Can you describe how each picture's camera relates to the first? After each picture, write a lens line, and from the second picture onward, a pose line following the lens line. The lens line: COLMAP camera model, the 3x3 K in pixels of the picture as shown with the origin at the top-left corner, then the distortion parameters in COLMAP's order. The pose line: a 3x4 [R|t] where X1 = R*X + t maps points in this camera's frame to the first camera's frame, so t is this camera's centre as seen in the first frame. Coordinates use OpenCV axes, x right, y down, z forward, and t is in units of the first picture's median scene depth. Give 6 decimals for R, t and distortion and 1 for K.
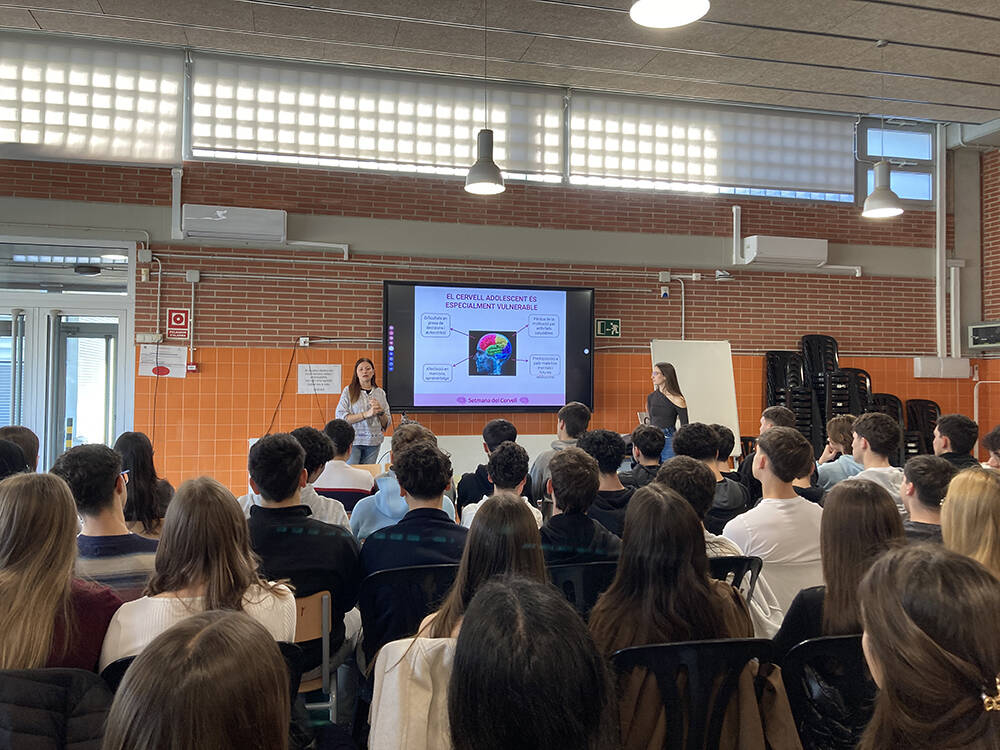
lens RADIAL K [[812.5, 0, 499.1], [0, 812.5, 349.5], [0, 0, 1]] dist [0.018227, -0.004350]
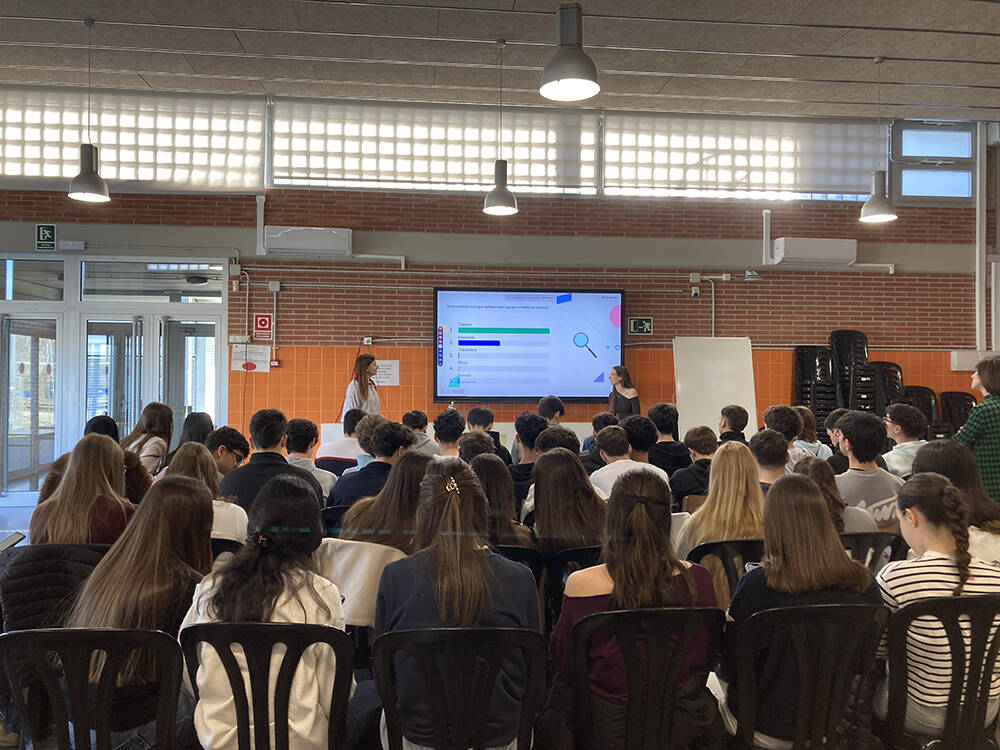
lens RADIAL K [[812.5, 0, 499.2], [0, 812.5, 351.6], [0, 0, 1]] dist [0.018227, -0.004350]
pose [[0.990068, -0.004212, -0.140528, 0.101784], [0.006202, 0.999887, 0.013721, -0.008357], [0.140455, -0.014456, 0.989982, -0.113172]]
